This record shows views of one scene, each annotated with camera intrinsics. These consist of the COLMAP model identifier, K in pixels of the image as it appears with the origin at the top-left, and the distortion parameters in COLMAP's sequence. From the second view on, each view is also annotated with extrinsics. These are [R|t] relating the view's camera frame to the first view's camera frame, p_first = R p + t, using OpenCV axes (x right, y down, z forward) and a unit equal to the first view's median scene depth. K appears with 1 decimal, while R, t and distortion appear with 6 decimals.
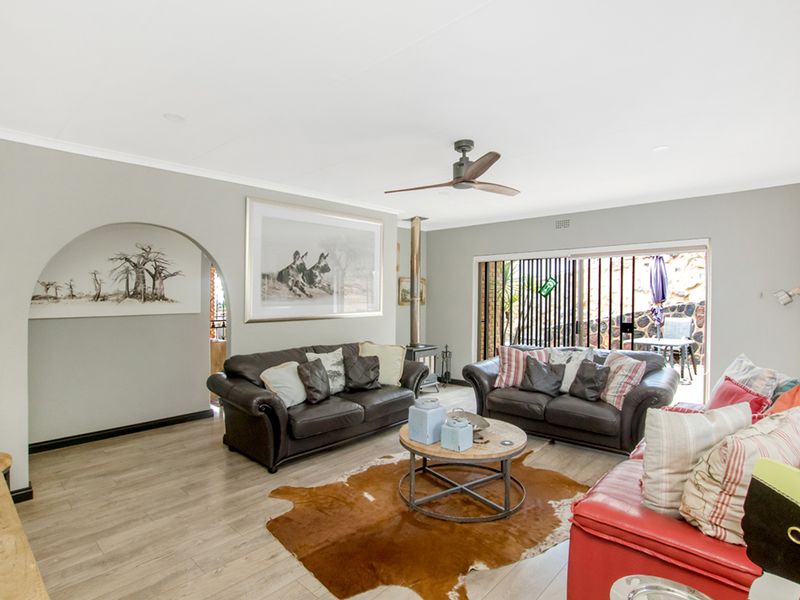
lens RADIAL K [[423.1, 0, 400.0], [0, 423.1, 300.0], [0, 0, 1]] dist [-0.035094, -0.000043]
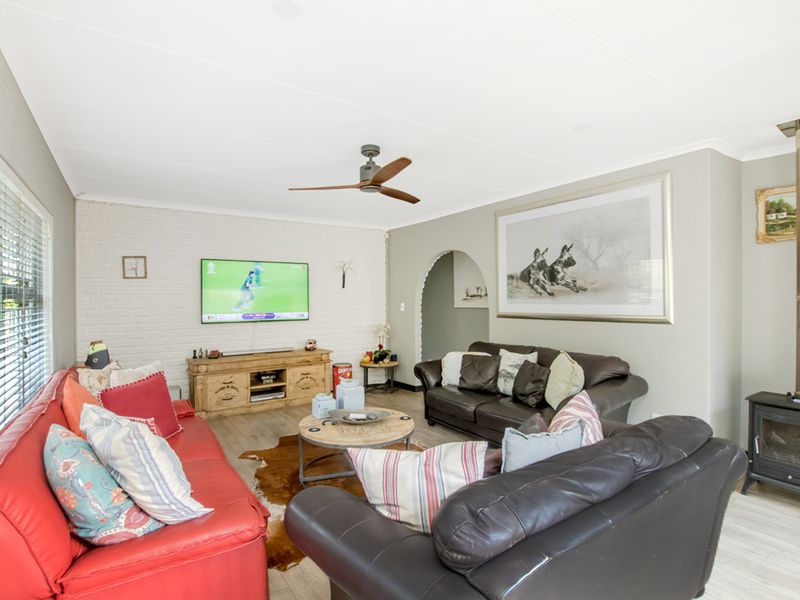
lens RADIAL K [[423.1, 0, 400.0], [0, 423.1, 300.0], [0, 0, 1]] dist [-0.035094, -0.000043]
pose [[-0.237602, 0.013126, -0.971274, 0.785147], [0.004493, 0.999913, 0.012414, -0.009632], [0.971352, -0.001414, -0.237640, 0.912890]]
